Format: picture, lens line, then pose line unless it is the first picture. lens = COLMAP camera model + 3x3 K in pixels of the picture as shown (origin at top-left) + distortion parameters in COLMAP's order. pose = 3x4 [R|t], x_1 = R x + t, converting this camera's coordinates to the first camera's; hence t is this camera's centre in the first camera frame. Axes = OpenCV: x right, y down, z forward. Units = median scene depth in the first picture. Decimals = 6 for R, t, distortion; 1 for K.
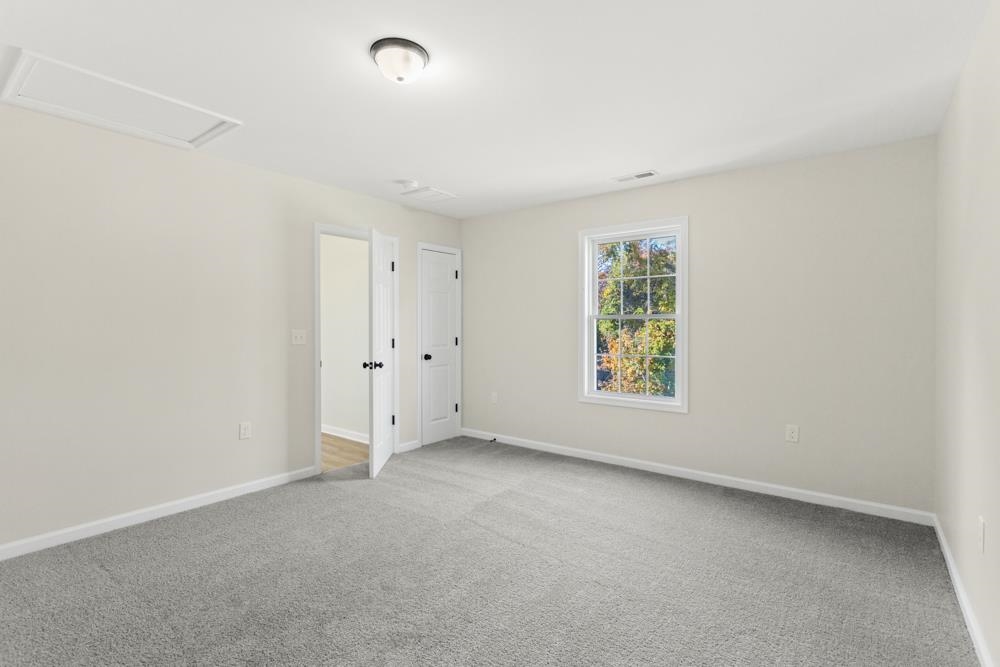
lens RADIAL K [[473.8, 0, 497.8], [0, 473.8, 329.3], [0, 0, 1]] dist [0.002583, 0.000662]
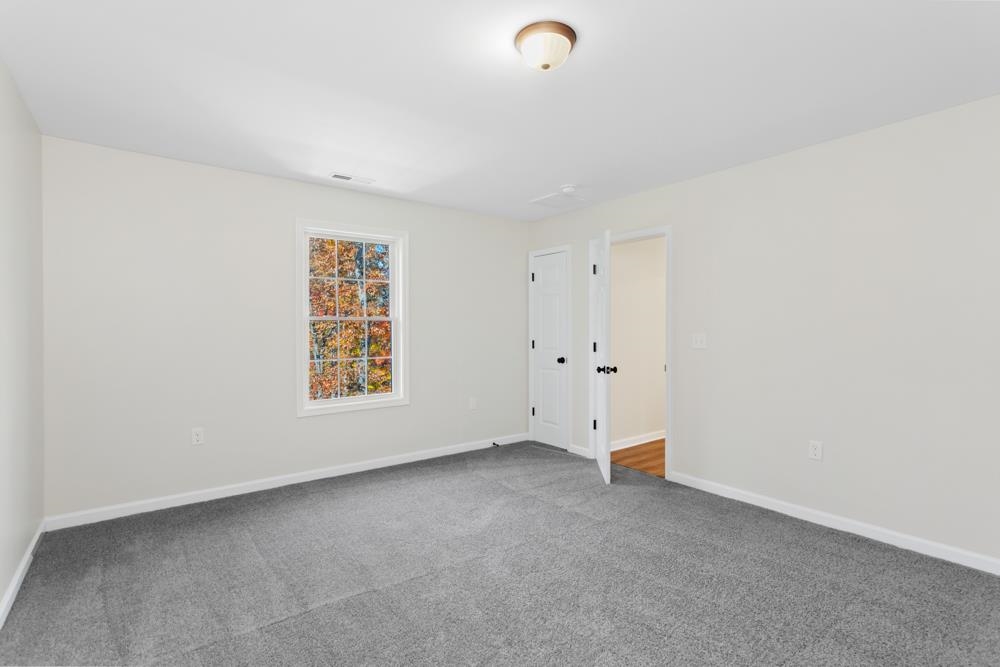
lens RADIAL K [[473.8, 0, 497.8], [0, 473.8, 329.3], [0, 0, 1]] dist [0.002583, 0.000662]
pose [[0.233643, -0.010107, 0.972270, -0.674934], [0.014962, 0.999865, 0.006798, -0.008775], [-0.972207, 0.012958, 0.233763, 0.531105]]
